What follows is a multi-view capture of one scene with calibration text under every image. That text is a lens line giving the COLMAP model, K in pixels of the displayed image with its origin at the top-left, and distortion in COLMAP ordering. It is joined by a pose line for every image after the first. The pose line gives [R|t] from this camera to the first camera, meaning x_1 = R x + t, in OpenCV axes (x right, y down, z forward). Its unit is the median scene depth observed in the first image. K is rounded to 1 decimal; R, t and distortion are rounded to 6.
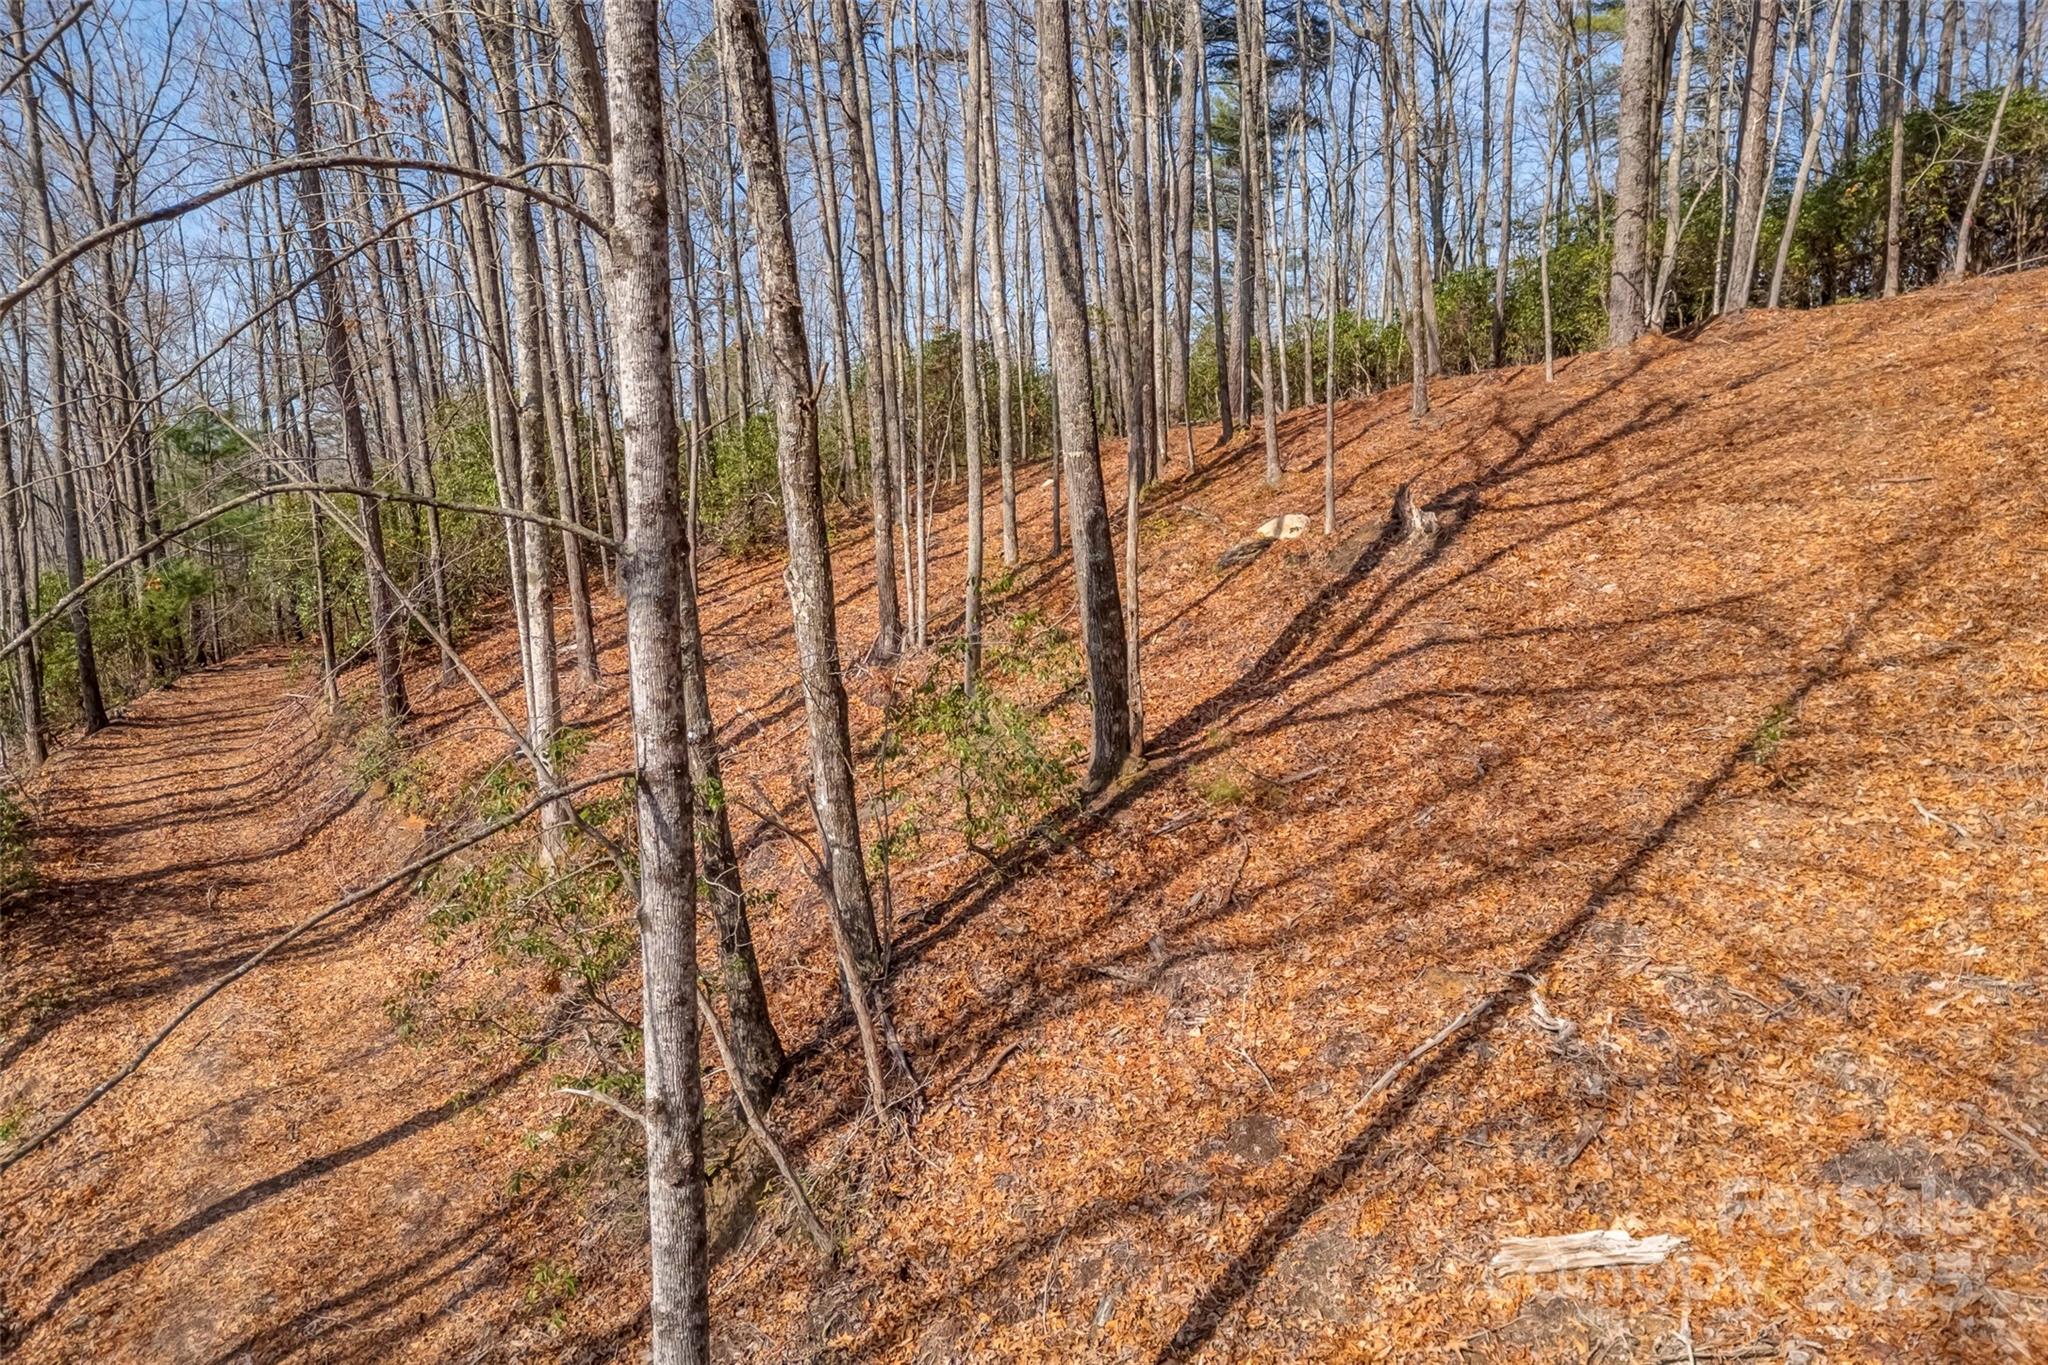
lens RADIAL K [[1410.9, 0, 1038.1], [0, 1410.9, 708.3], [0, 0, 1]] dist [0.061037, -0.055910]
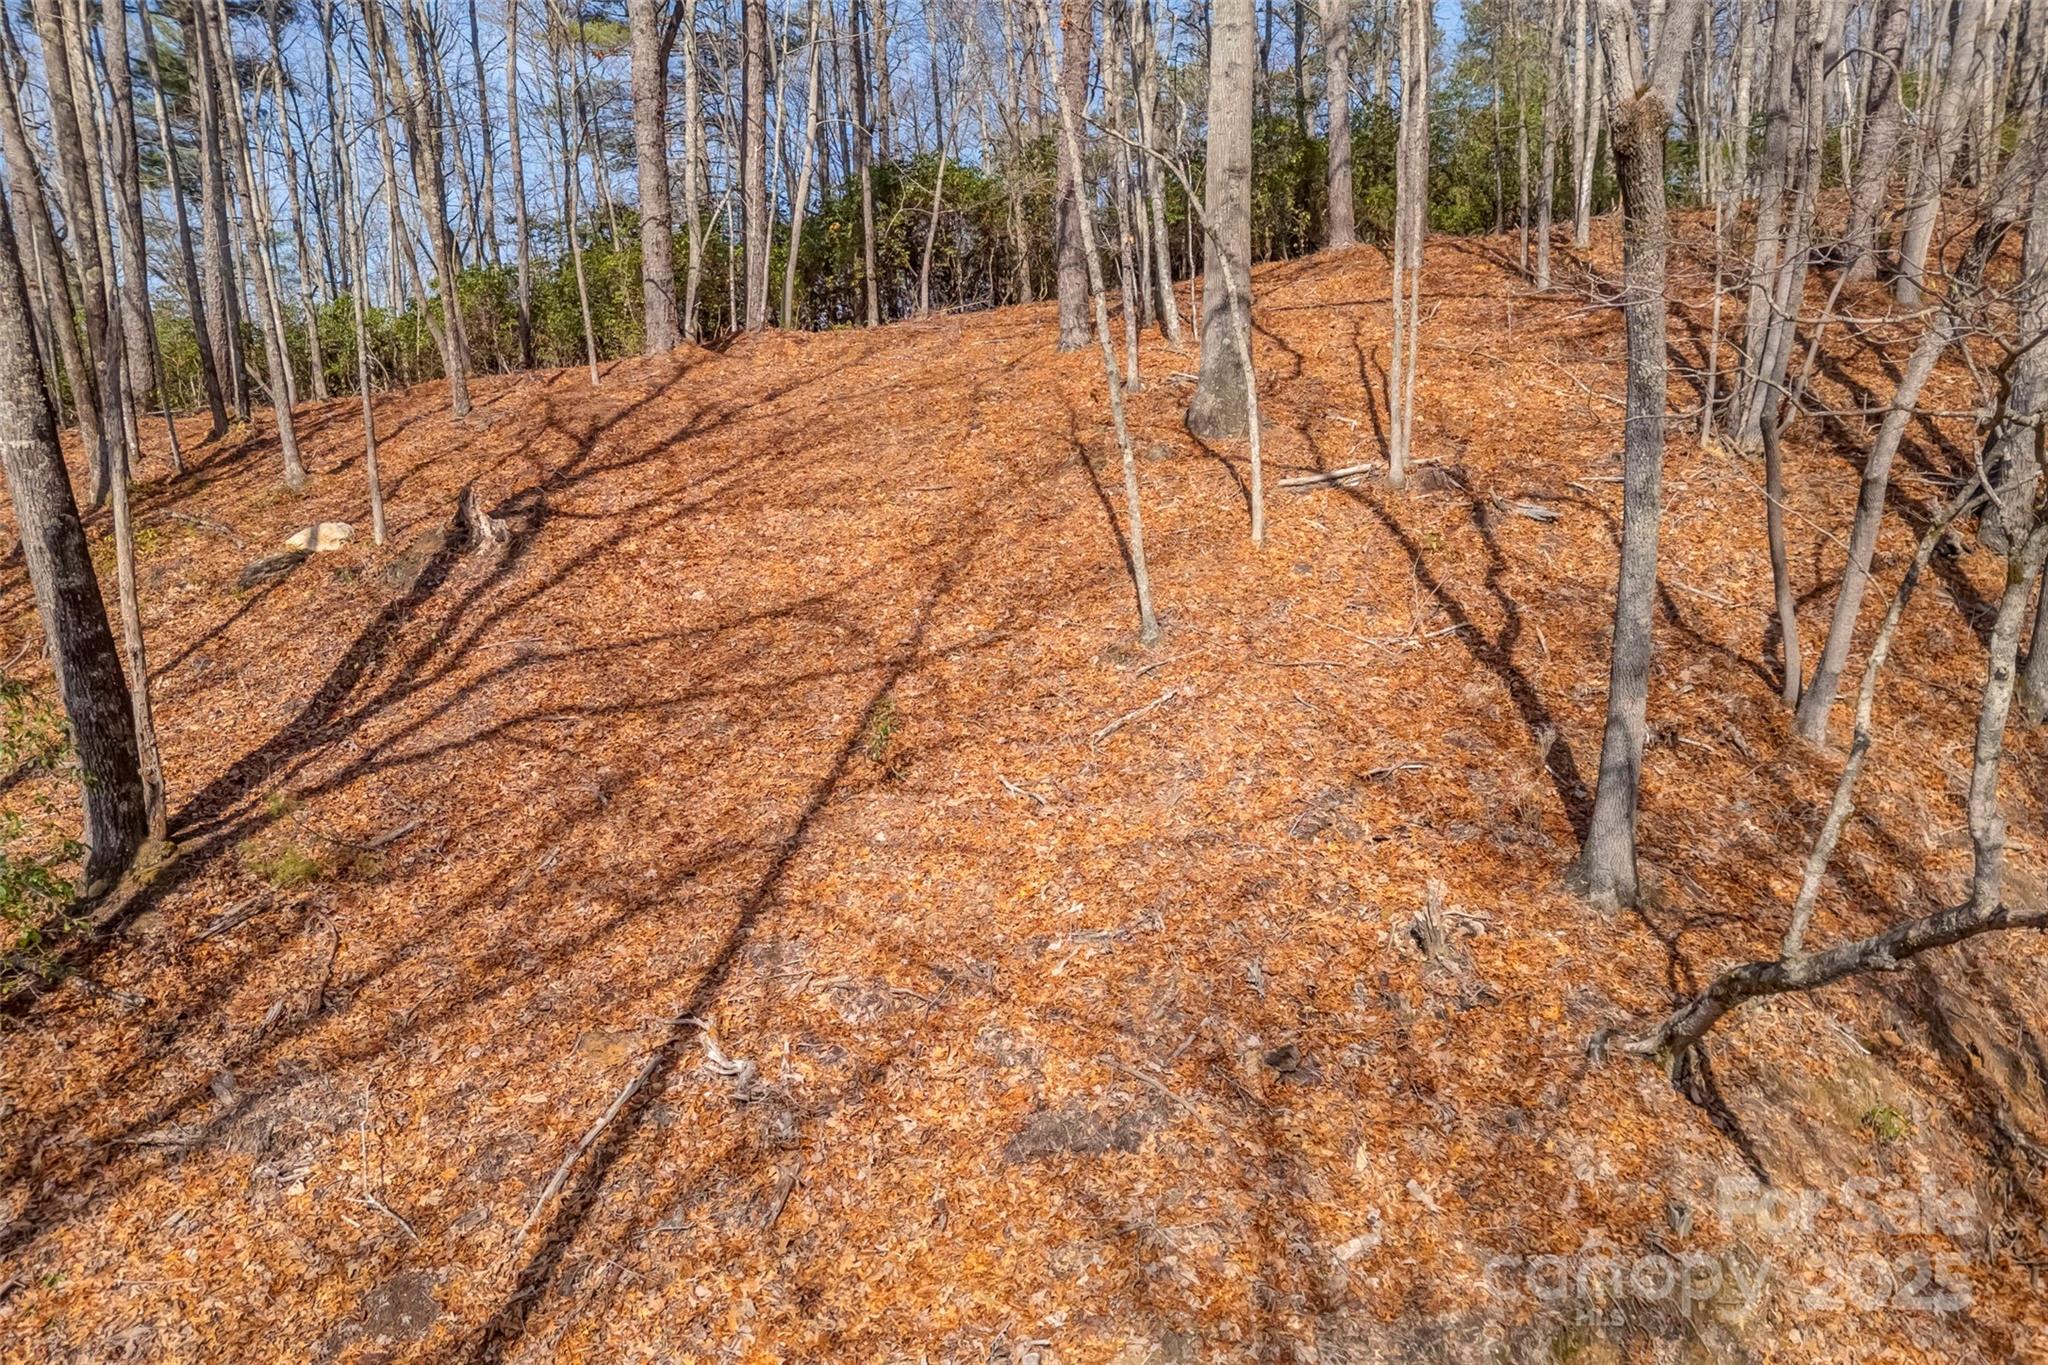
lens RADIAL K [[1410.9, 0, 1029.4], [0, 1410.9, 699.5], [0, 0, 1]] dist [0.061037, -0.055910]
pose [[0.797623, -0.089914, 0.596417, -0.010624], [0.095828, 0.995158, 0.021870, -0.014135], [-0.595495, 0.039709, 0.802377, 0.098471]]
